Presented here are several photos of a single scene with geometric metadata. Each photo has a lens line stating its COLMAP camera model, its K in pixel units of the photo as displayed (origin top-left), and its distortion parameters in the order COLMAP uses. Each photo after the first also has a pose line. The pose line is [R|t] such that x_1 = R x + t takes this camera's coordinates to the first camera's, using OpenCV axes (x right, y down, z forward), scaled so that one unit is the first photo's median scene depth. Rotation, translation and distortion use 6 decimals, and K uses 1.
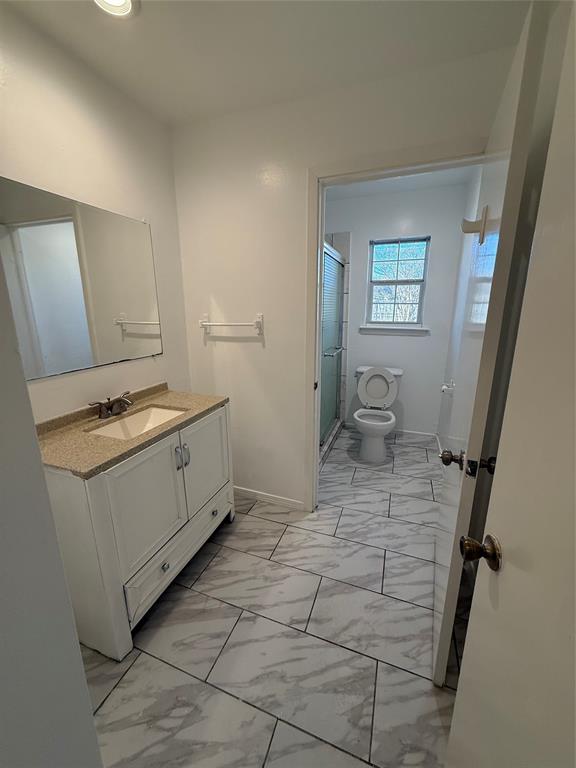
lens RADIAL K [[305.2, 0, 289.3], [0, 305.2, 382.0], [0, 0, 1]] dist [-0.001637, 0.001164]
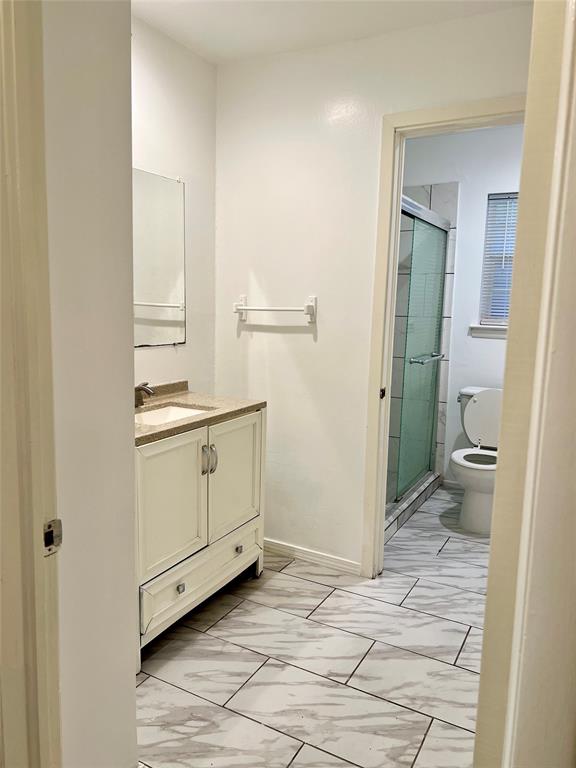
lens RADIAL K [[577.0, 0, 286.0], [0, 577.0, 386.4], [0, 0, 1]] dist [0.049318, -0.055878]
pose [[0.988186, 0.045881, -0.146228, 0.063468], [-0.059443, 0.994188, -0.089763, 0.145541], [0.141260, 0.097395, 0.985170, -0.440775]]
